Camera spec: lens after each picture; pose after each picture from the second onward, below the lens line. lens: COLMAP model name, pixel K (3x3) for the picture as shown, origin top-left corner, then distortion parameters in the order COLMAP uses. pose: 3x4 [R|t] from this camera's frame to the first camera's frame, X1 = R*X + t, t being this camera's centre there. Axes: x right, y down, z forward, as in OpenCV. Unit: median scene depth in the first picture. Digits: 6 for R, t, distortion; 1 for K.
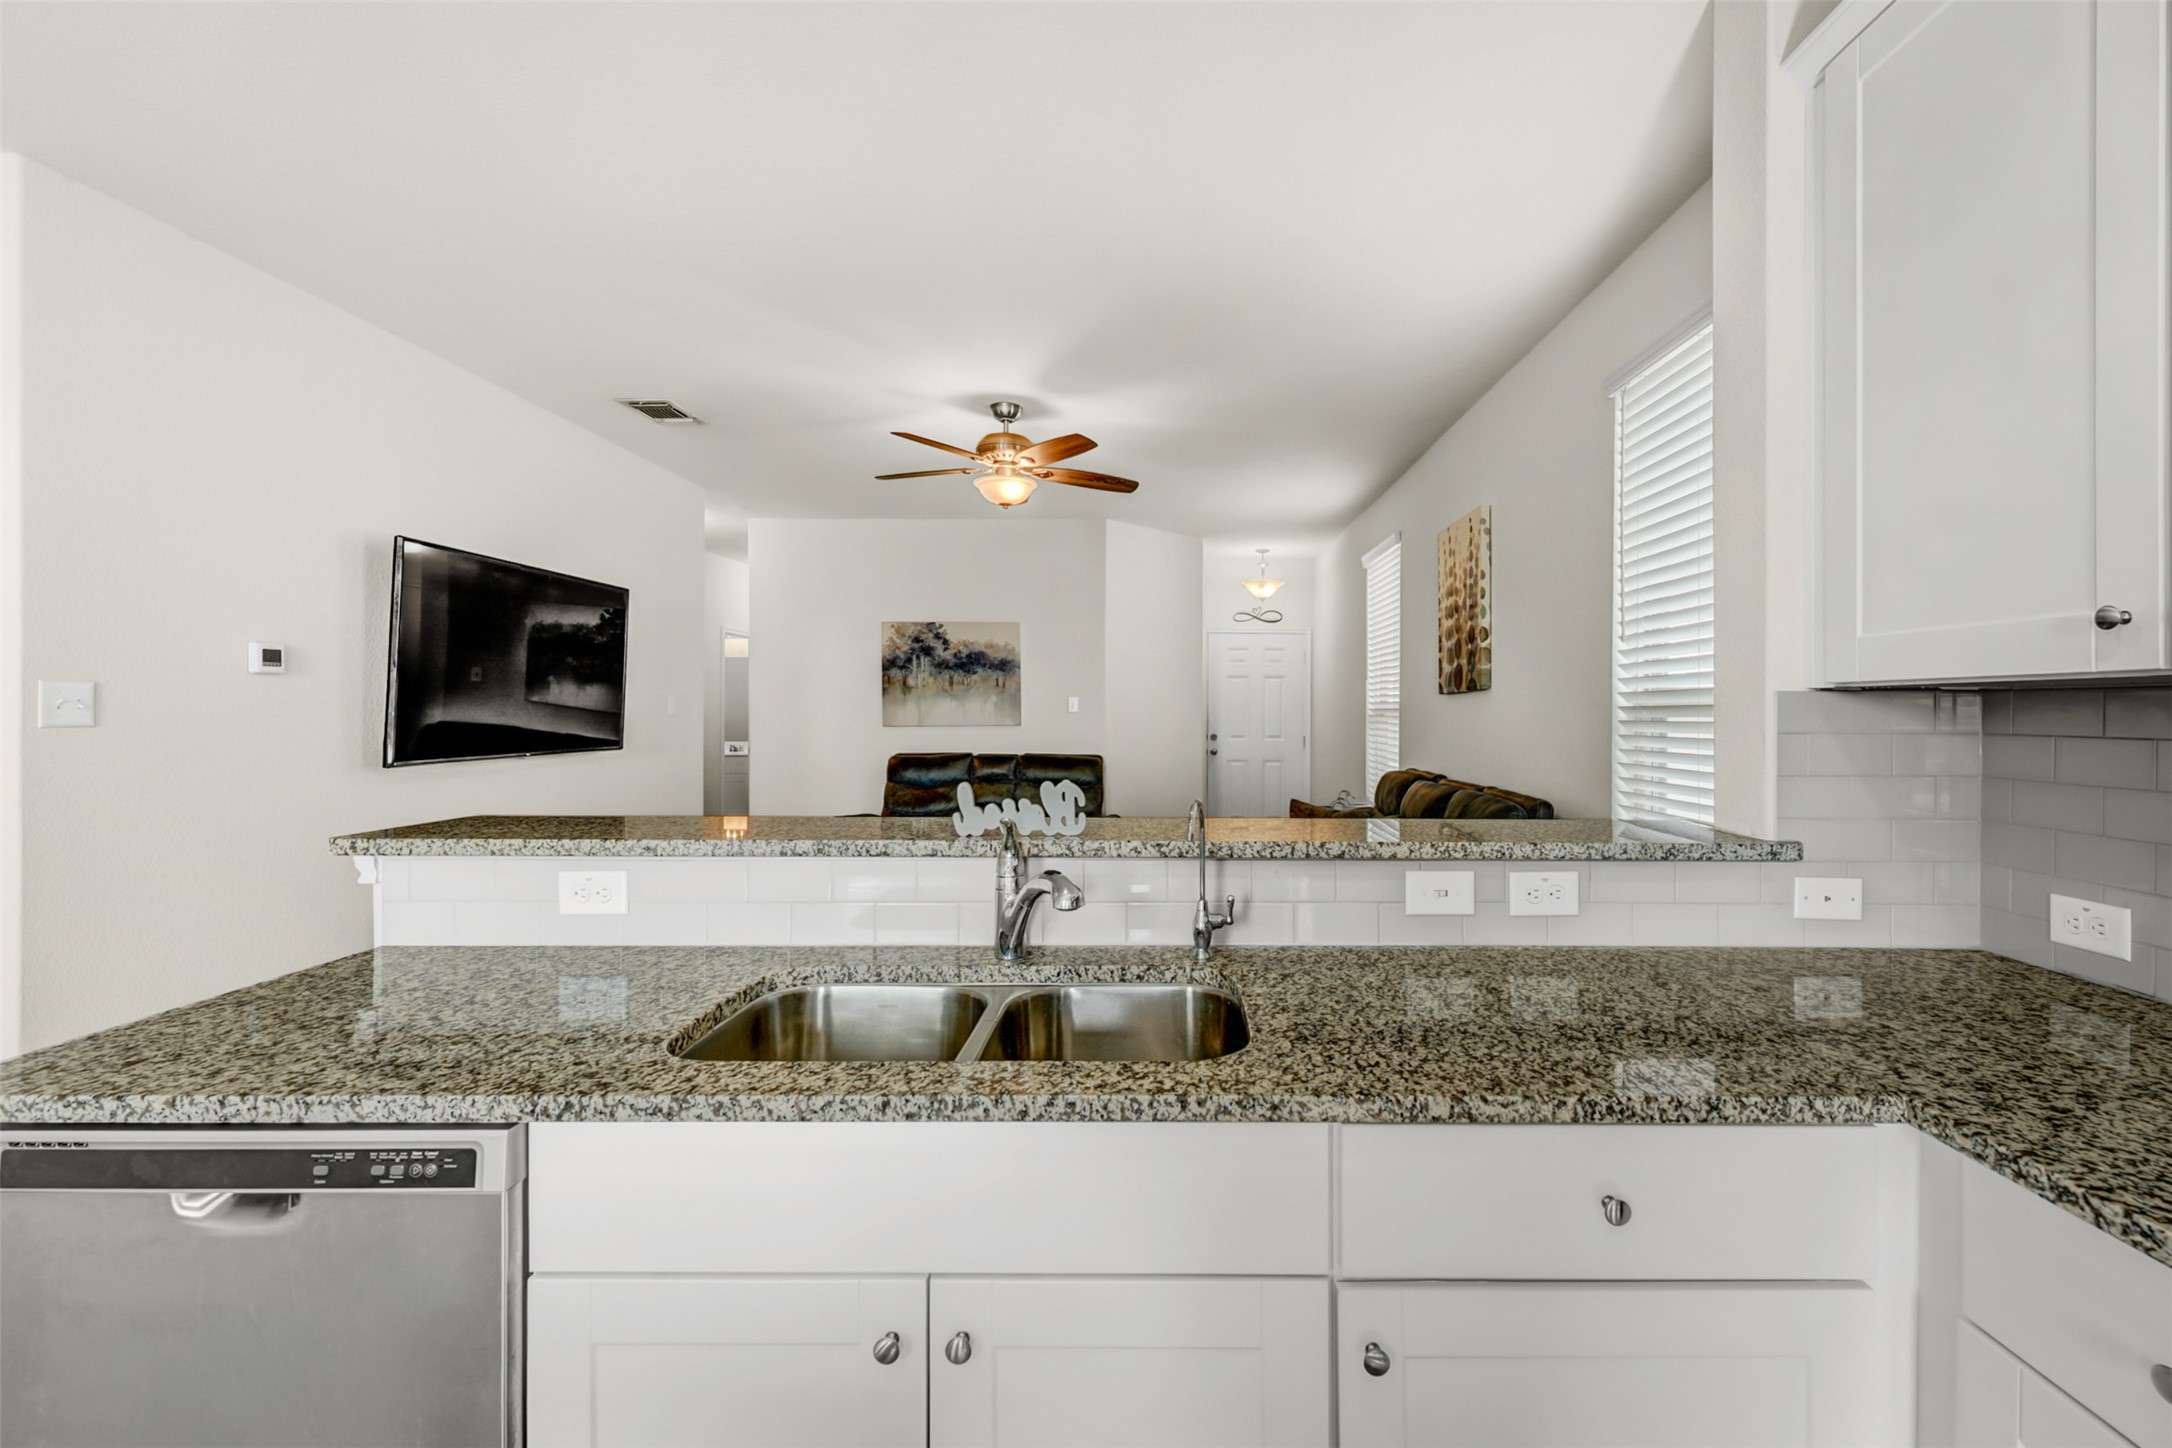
lens RADIAL K [[908.7, 0, 1165.9], [0, 908.7, 712.5], [0, 0, 1]] dist [0.004724, -0.000063]
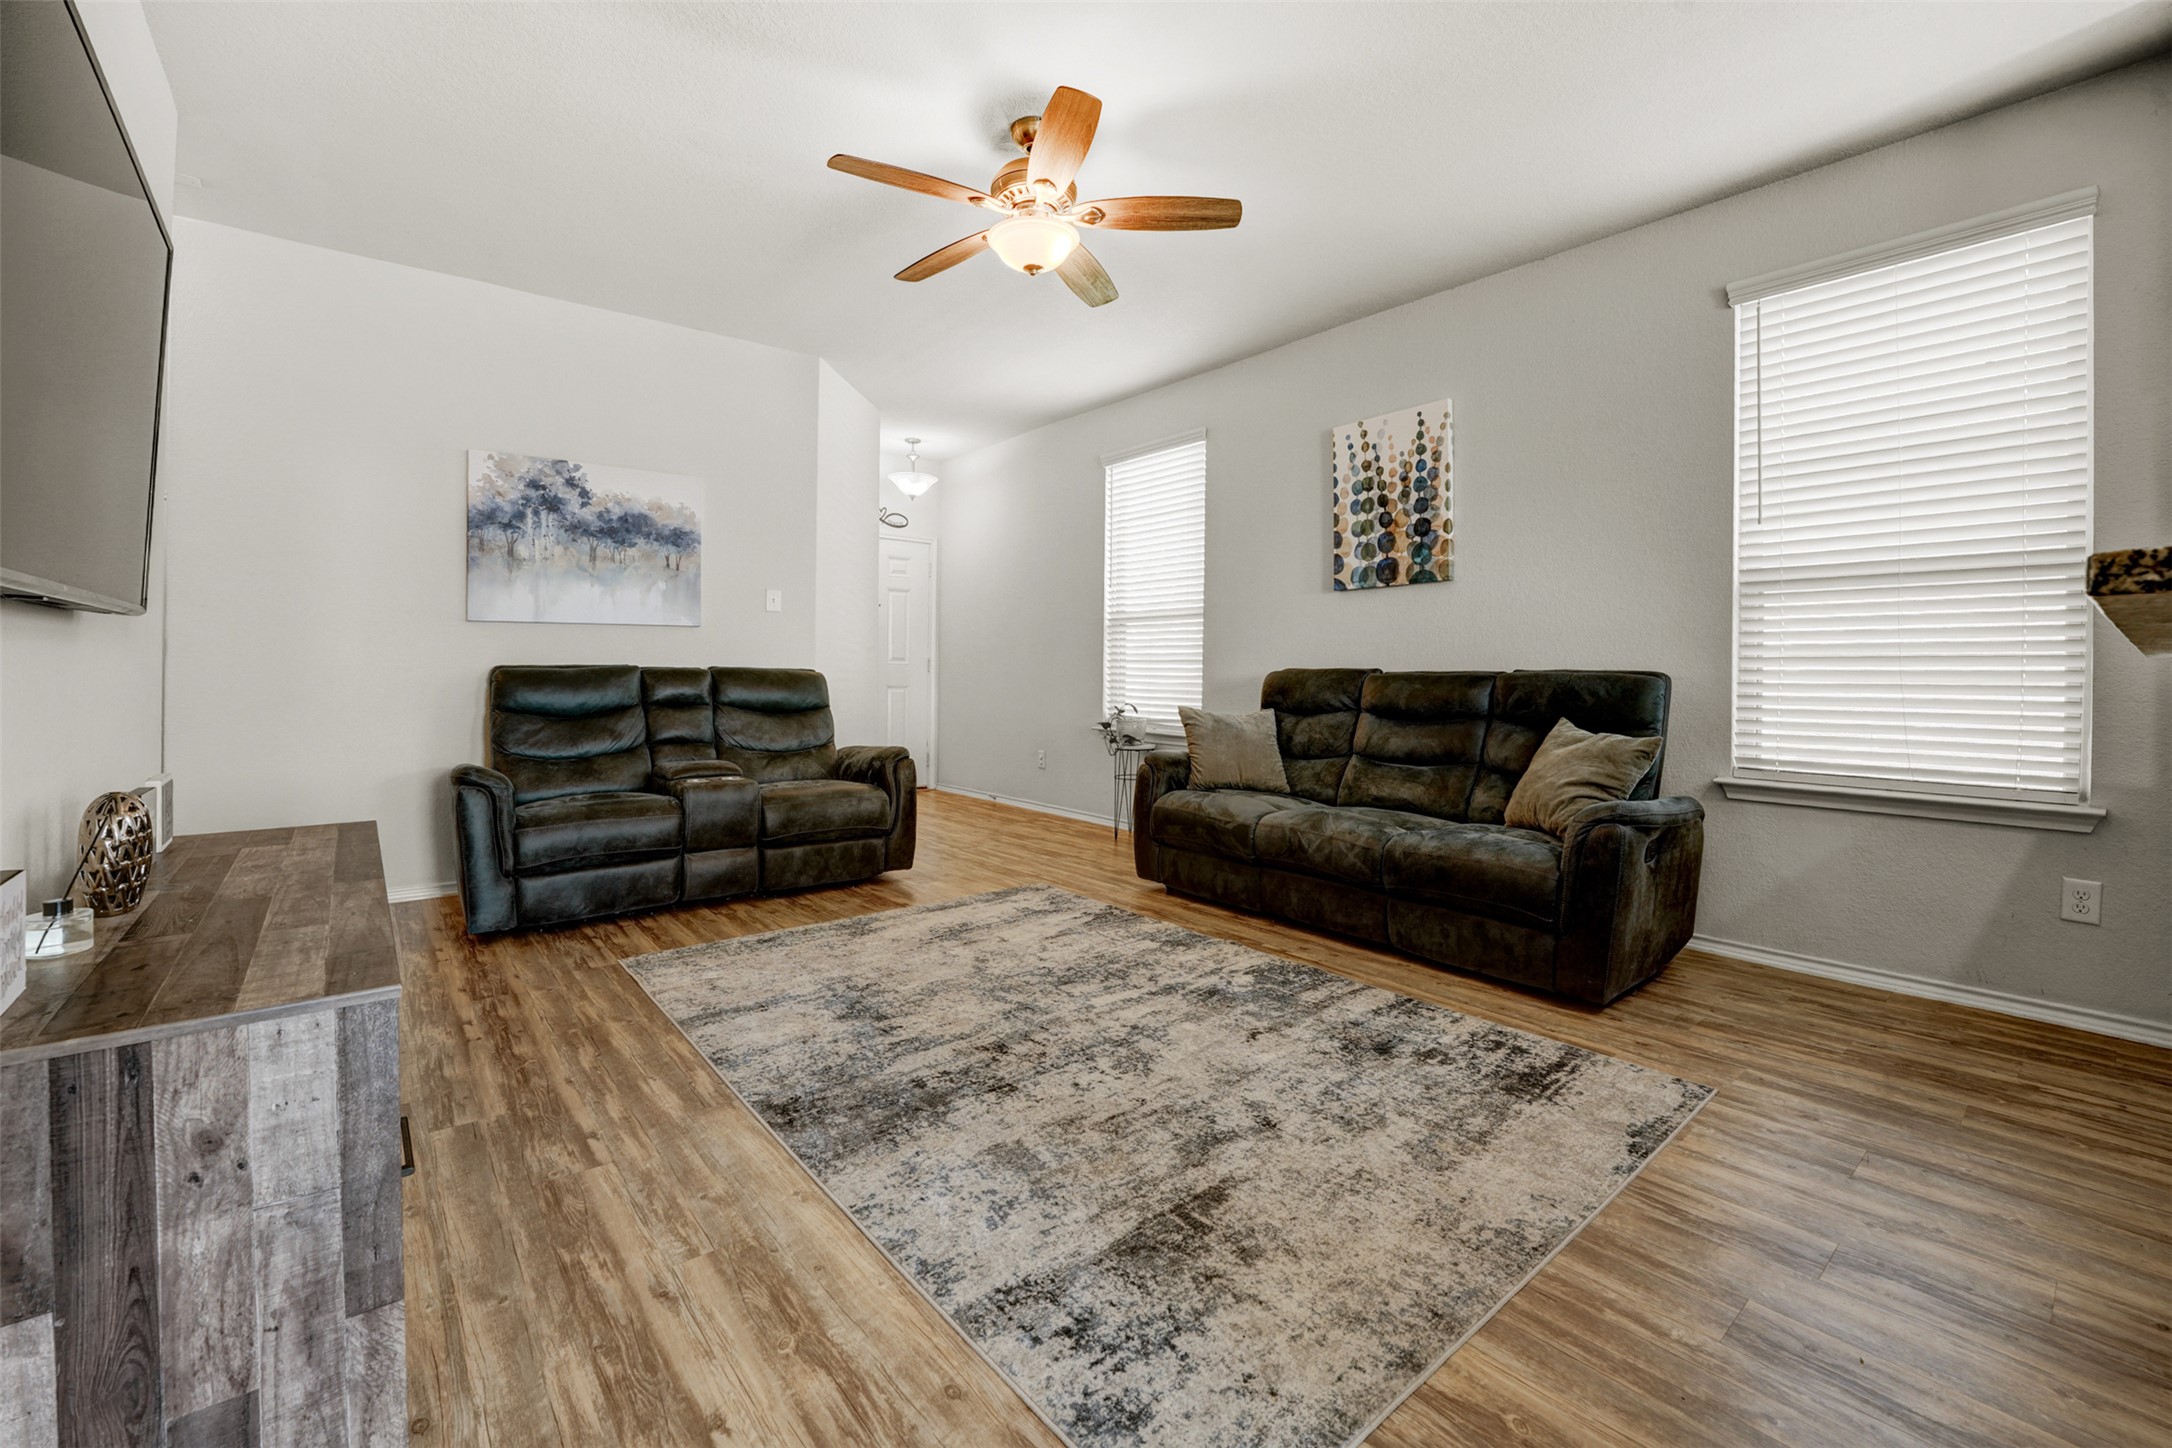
lens RADIAL K [[891.3, 0, 1043.8], [0, 891.3, 669.7], [0, 0, 1]] dist [-0.002744, 0.001457]
pose [[0.781616, 0.001476, 0.623758, -0.594625], [-0.003096, 0.999994, 0.001514, 0.071047], [-0.623752, -0.003115, 0.781616, 0.470491]]
